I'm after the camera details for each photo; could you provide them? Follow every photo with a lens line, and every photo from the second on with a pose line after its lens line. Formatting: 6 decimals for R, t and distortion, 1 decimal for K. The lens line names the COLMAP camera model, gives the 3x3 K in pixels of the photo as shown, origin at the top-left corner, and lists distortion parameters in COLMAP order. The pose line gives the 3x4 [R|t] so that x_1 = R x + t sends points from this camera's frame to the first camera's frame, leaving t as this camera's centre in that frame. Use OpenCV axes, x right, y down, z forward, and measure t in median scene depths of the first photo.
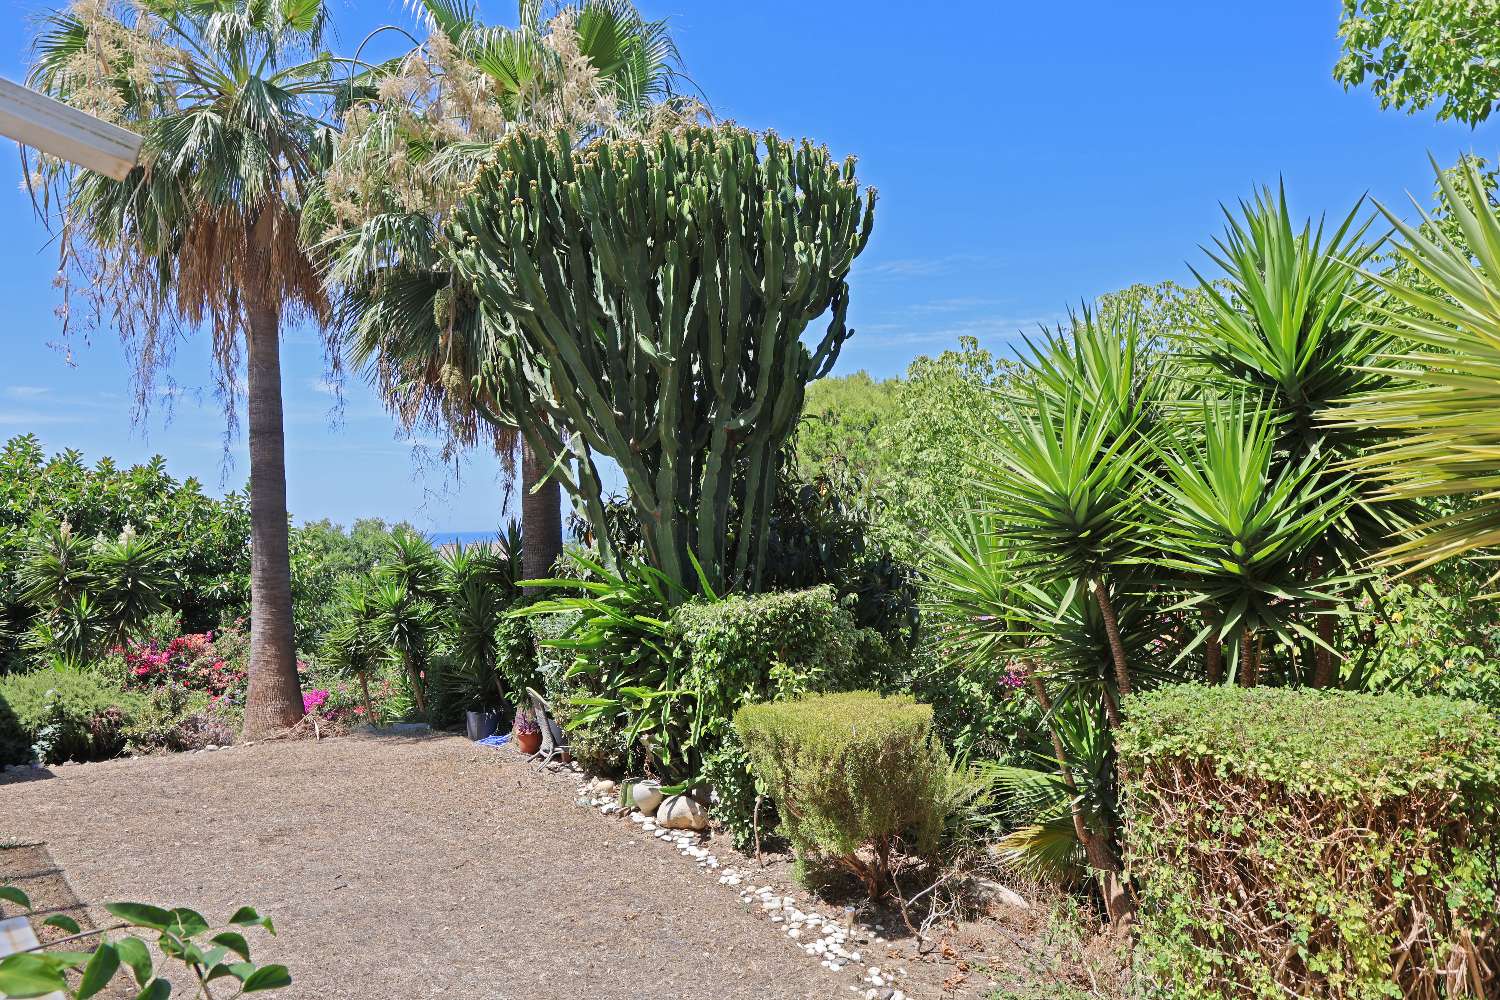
lens RADIAL K [[935.7, 0, 751.0], [0, 935.7, 498.5], [0, 0, 1]] dist [0.003734, -0.003693]
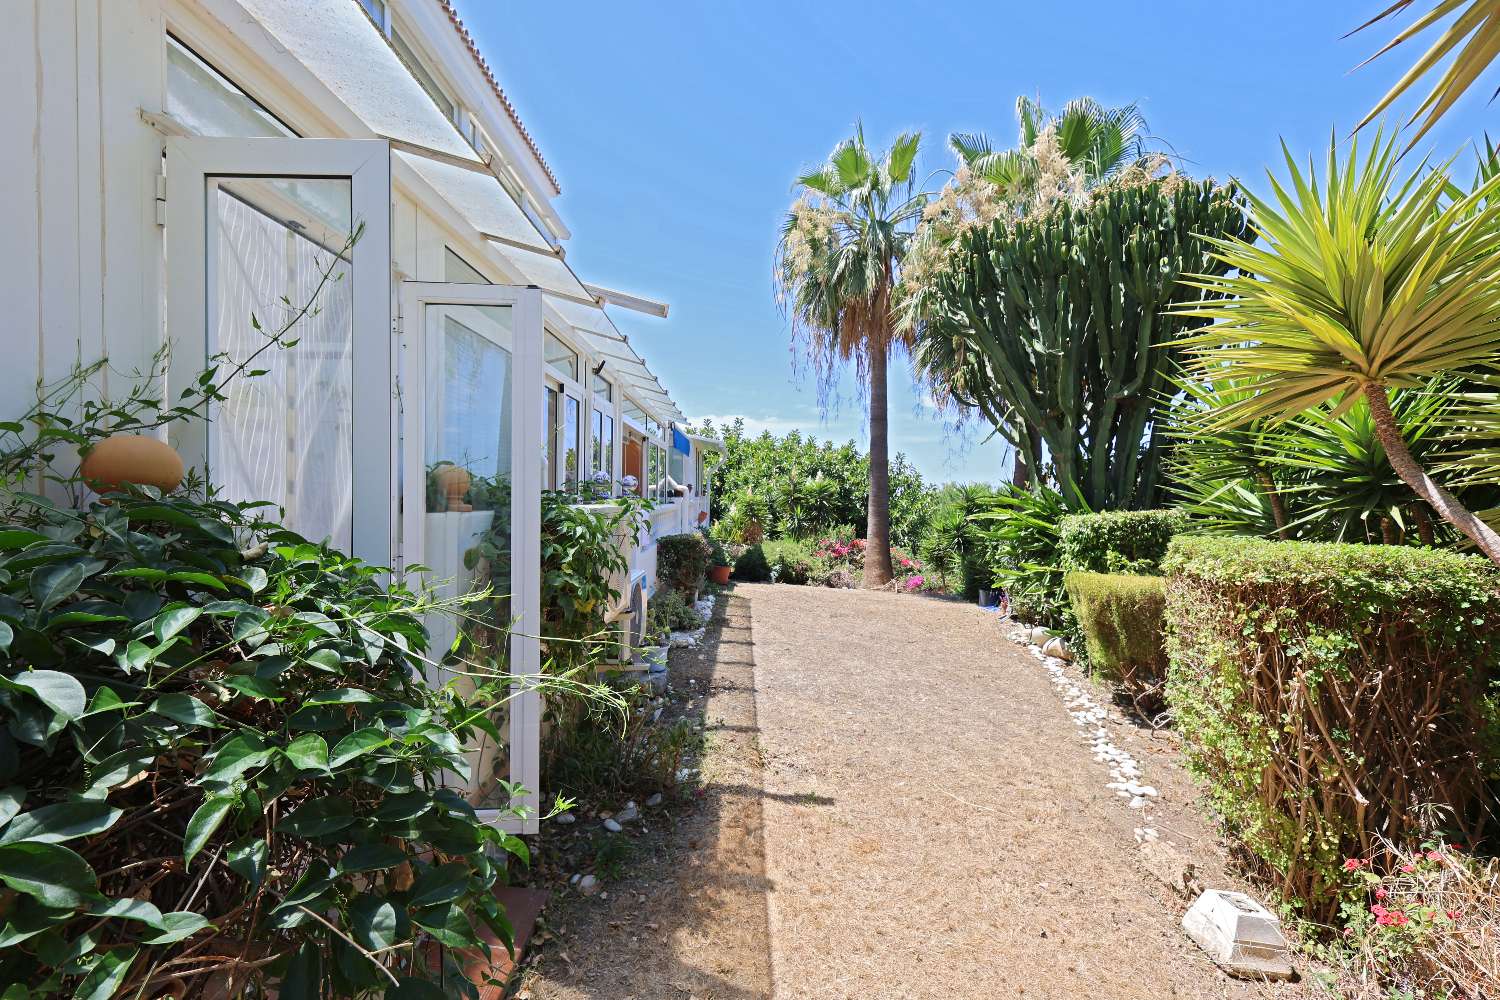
lens RADIAL K [[650.9, 0, 750.4], [0, 650.9, 499.8], [0, 0, 1]] dist [0.002561, 0.000698]
pose [[0.728922, 0.048280, -0.682892, 0.179330], [-0.021346, 0.998628, 0.047818, 0.032099], [0.684264, -0.020278, 0.728952, -0.083423]]
